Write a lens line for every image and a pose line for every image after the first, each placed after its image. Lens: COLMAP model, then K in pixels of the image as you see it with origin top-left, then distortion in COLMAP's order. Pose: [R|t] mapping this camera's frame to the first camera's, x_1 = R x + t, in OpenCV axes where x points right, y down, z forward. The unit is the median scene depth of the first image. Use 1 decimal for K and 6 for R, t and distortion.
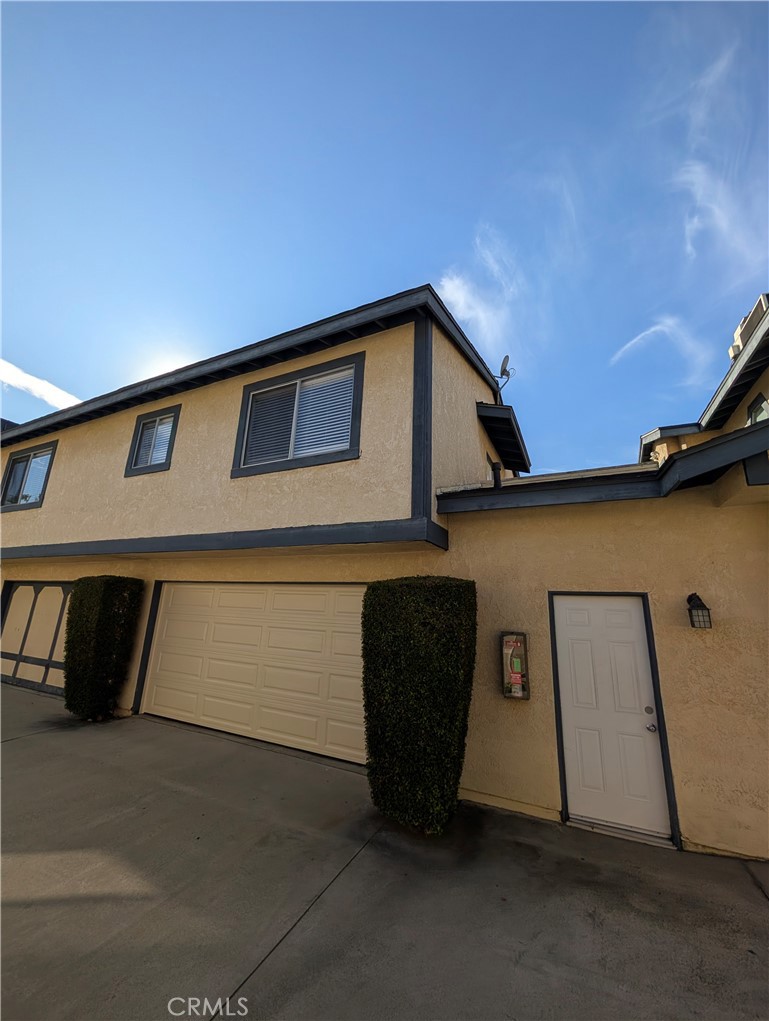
lens RADIAL K [[380.7, 0, 385.2], [0, 380.7, 506.9], [0, 0, 1]] dist [-0.000837, -0.000018]
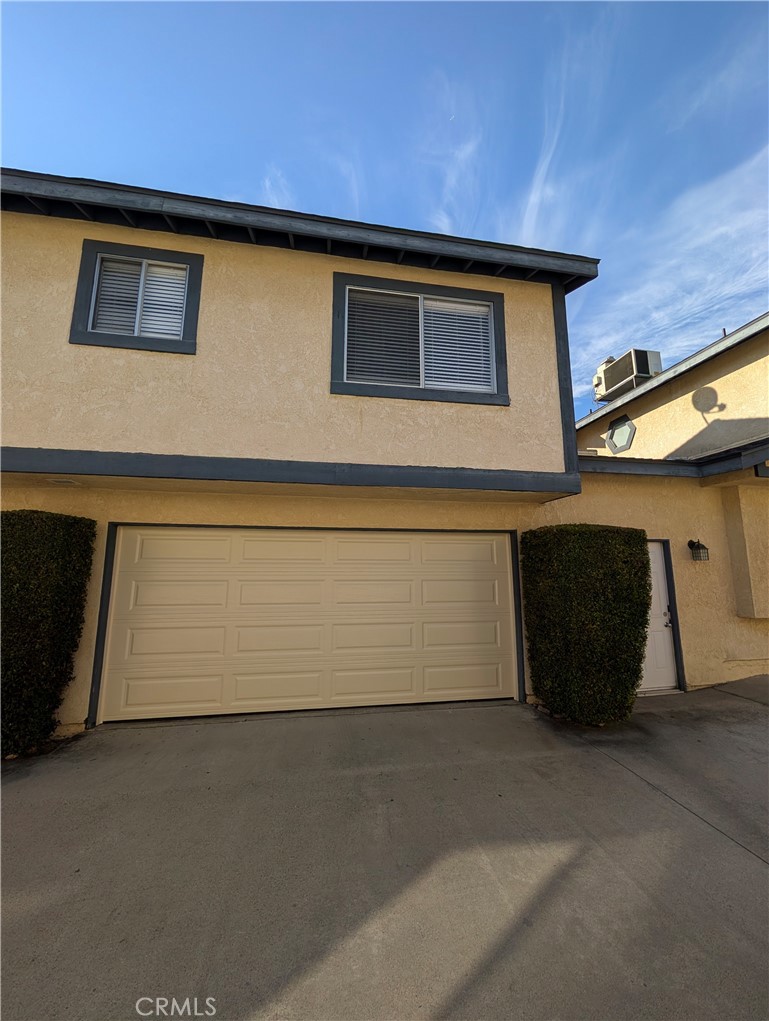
lens RADIAL K [[382.6, 0, 376.9], [0, 382.6, 506.2], [0, 0, 1]] dist [-0.001550, -0.000064]
pose [[0.816658, 0.058913, 0.574107, -0.833296], [-0.119576, 0.990462, 0.068456, 0.095622], [-0.564599, -0.124555, 0.815913, 0.319461]]
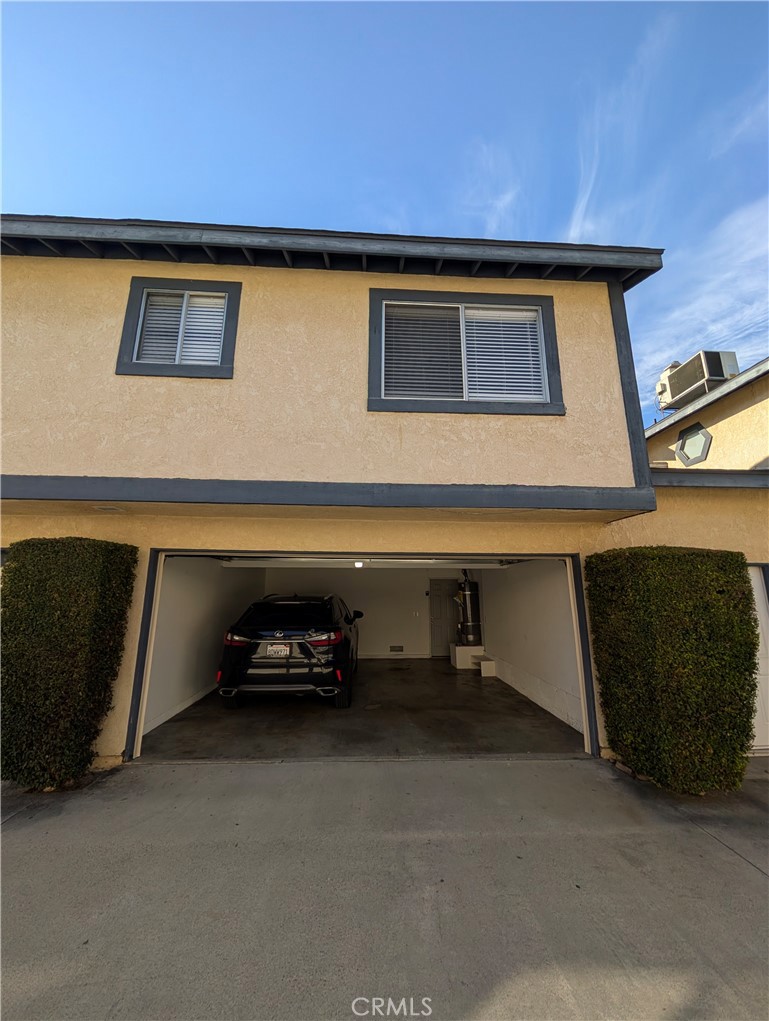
lens RADIAL K [[382.6, 0, 376.9], [0, 382.6, 506.2], [0, 0, 1]] dist [-0.001550, -0.000064]
pose [[0.880025, 0.075465, 0.468894, -0.791362], [-0.097005, 0.995043, 0.021916, 0.099273], [-0.464916, -0.064772, 0.882982, 0.365542]]
